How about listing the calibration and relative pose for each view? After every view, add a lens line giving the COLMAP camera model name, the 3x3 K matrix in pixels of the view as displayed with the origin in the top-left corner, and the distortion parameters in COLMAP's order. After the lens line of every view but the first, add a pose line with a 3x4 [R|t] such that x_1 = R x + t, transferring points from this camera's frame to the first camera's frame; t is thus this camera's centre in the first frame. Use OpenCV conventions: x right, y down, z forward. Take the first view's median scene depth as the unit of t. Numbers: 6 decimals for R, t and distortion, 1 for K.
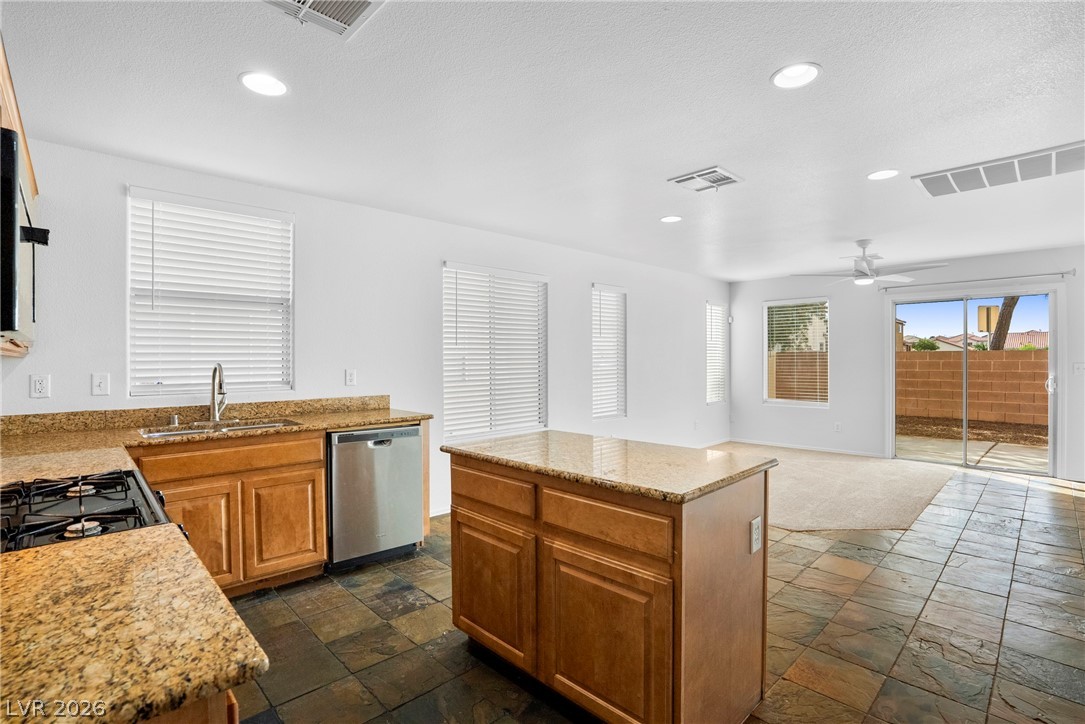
lens RADIAL K [[509.3, 0, 543.6], [0, 509.3, 357.0], [0, 0, 1]] dist [-0.070854, 0.025613]
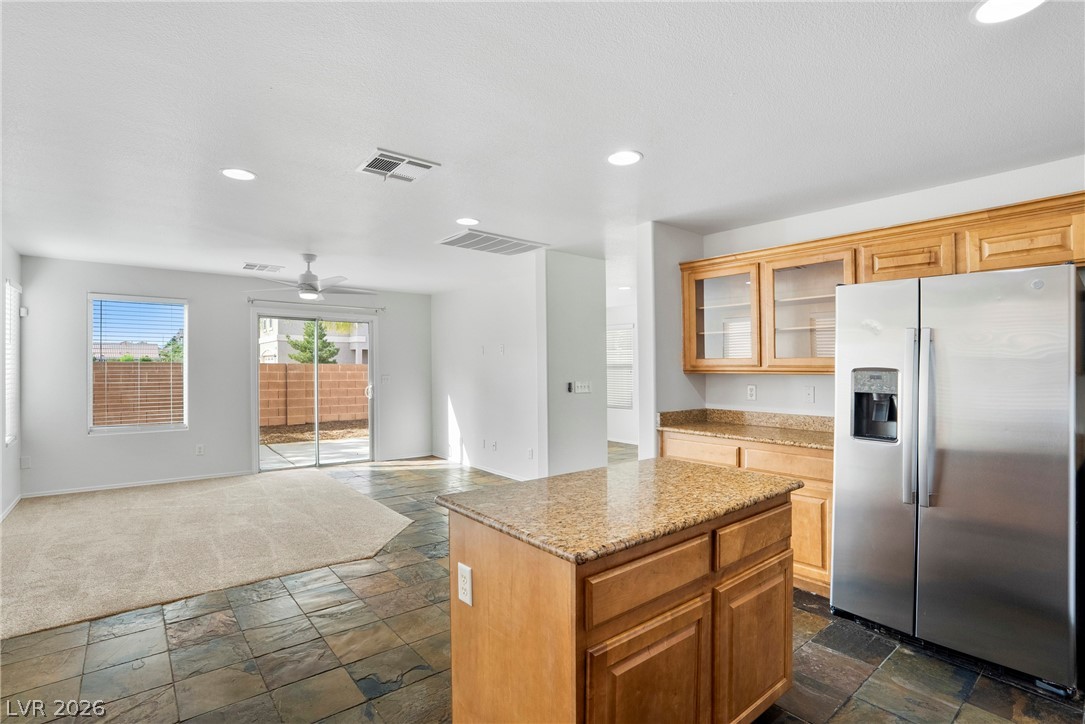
lens RADIAL K [[509.3, 0, 543.6], [0, 509.3, 357.0], [0, 0, 1]] dist [-0.070854, 0.025613]
pose [[0.076668, 0.026380, 0.996708, -0.512895], [-0.007104, 0.999639, -0.025911, -0.009134], [-0.997031, -0.005094, 0.076827, 0.710841]]
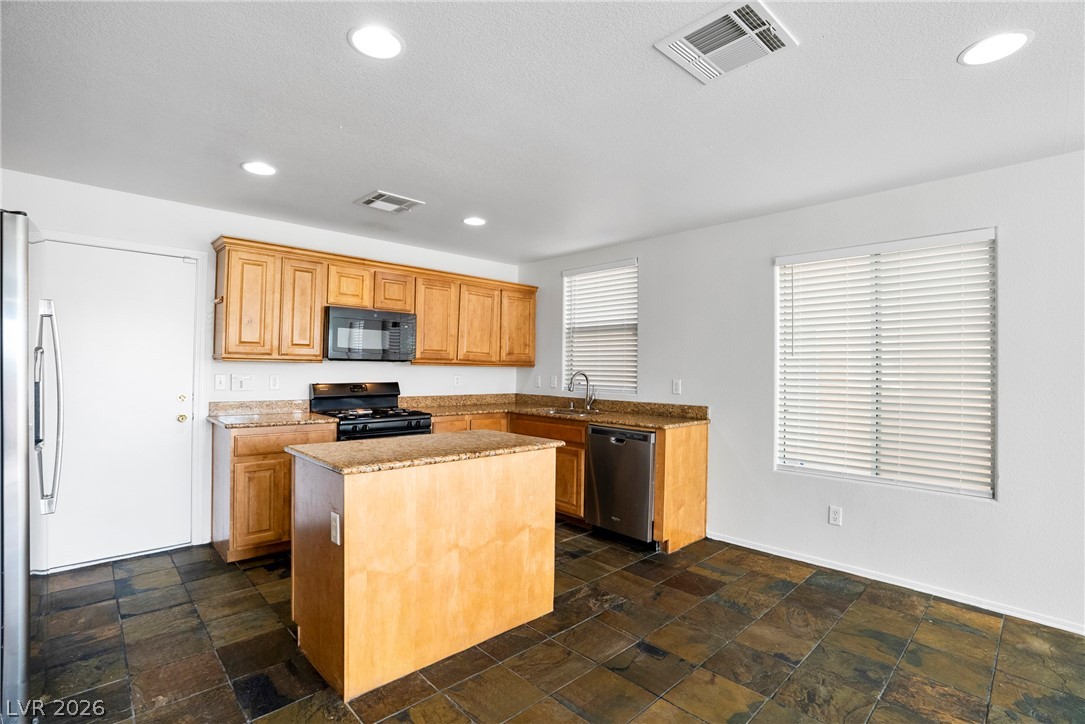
lens RADIAL K [[509.3, 0, 543.6], [0, 509.3, 357.0], [0, 0, 1]] dist [-0.070854, 0.025613]
pose [[-0.004038, -0.019620, -0.999799, 0.871912], [-0.009332, 0.999765, -0.019581, -0.000907], [0.999948, 0.009251, -0.004221, 0.829214]]
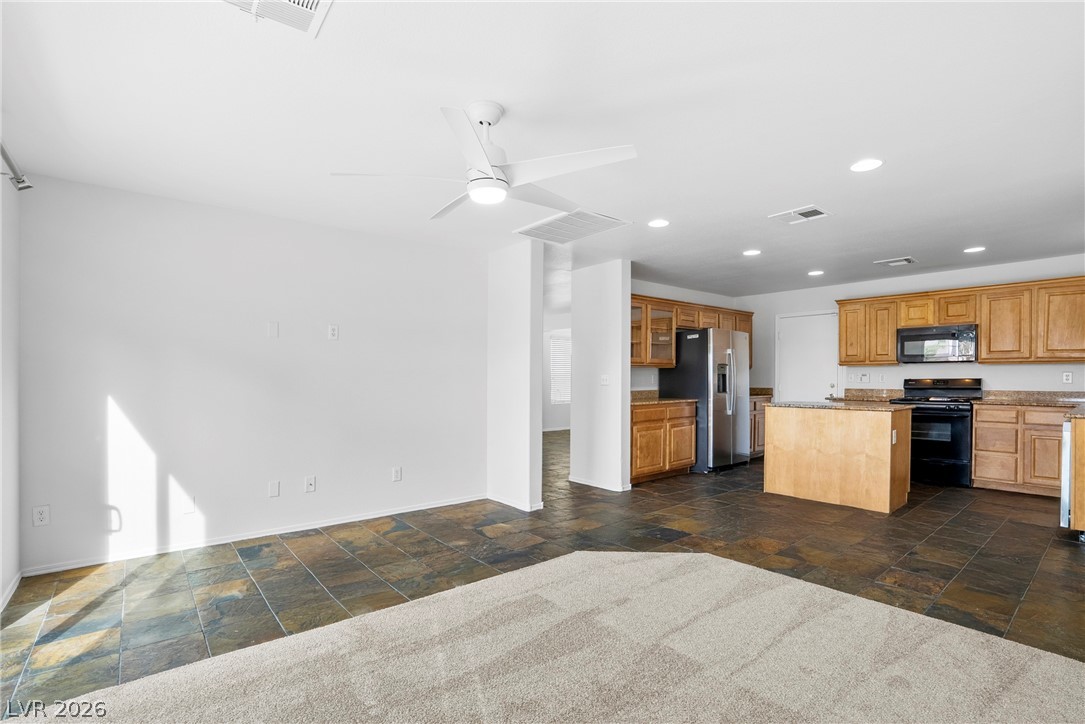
lens RADIAL K [[510.8, 0, 544.1], [0, 510.8, 374.7], [0, 0, 1]] dist [-0.071405, 0.028055]
pose [[-0.997143, 0.006091, 0.075296, 0.855257], [0.005544, 0.999957, -0.007470, 0.037183], [-0.075338, -0.007031, -0.997133, 2.274941]]
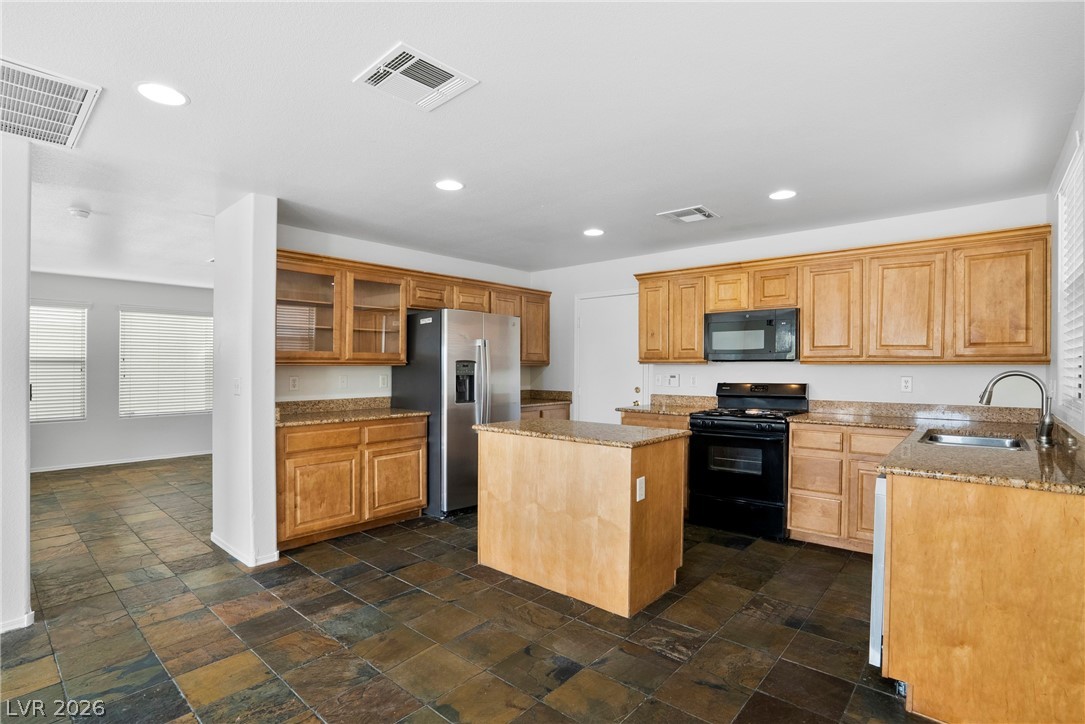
lens RADIAL K [[521.1, 0, 542.5], [0, 521.1, 362.0], [0, 0, 1]] dist [-0.042466, 0.000563]
pose [[-0.996162, 0.000725, -0.087520, 0.226625], [0.001692, 0.999938, -0.010972, 0.003476], [0.087507, -0.011078, -0.996102, 1.676325]]
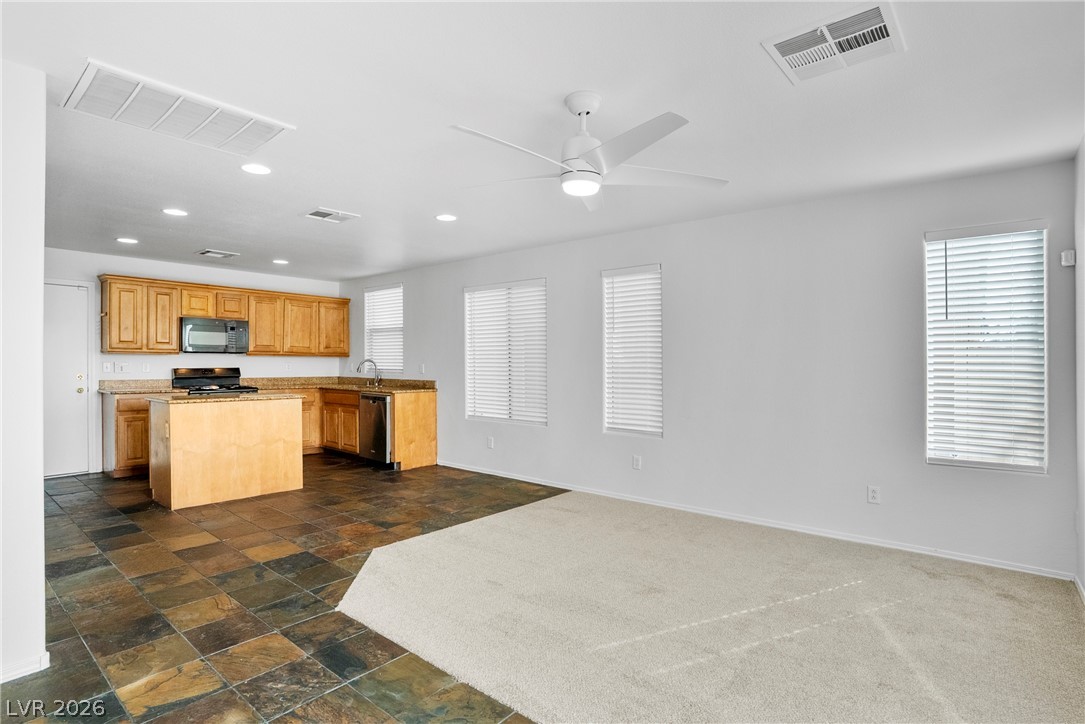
lens RADIAL K [[547.3, 0, 524.4], [0, 547.3, 368.3], [0, 0, 1]] dist [-0.017714, 0.000209]
pose [[0.080378, 0.015358, -0.996646, 1.761536], [-0.003559, 0.999879, 0.015121, 0.011127], [0.996758, 0.002332, 0.080423, 1.400356]]
